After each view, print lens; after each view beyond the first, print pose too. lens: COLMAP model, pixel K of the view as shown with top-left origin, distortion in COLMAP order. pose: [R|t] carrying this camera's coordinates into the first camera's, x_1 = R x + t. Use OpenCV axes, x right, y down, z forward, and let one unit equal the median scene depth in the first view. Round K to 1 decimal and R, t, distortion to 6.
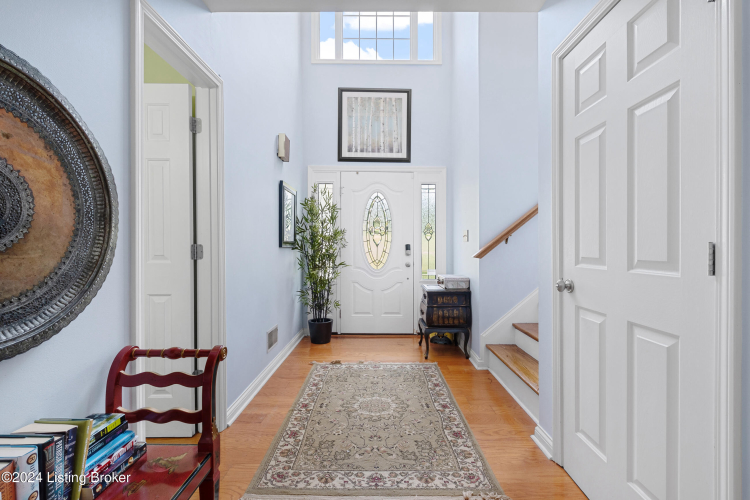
lens RADIAL K [[325.4, 0, 376.8], [0, 325.4, 250.1], [0, 0, 1]] dist [0.003041, -0.000712]
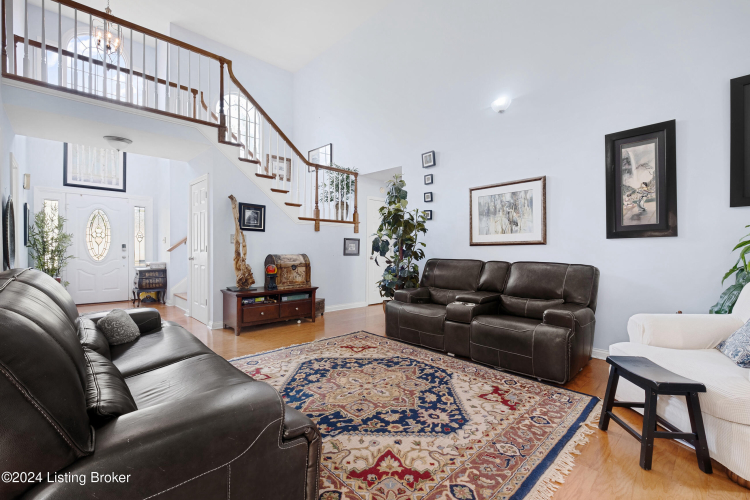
lens RADIAL K [[325.4, 0, 368.6], [0, 325.4, 250.2], [0, 0, 1]] dist [0.003041, -0.000712]
pose [[0.719593, -0.001651, 0.694394, -0.160523], [0.000324, 0.999998, 0.002042, 0.009461], [-0.694396, -0.001245, 0.719592, -1.038221]]
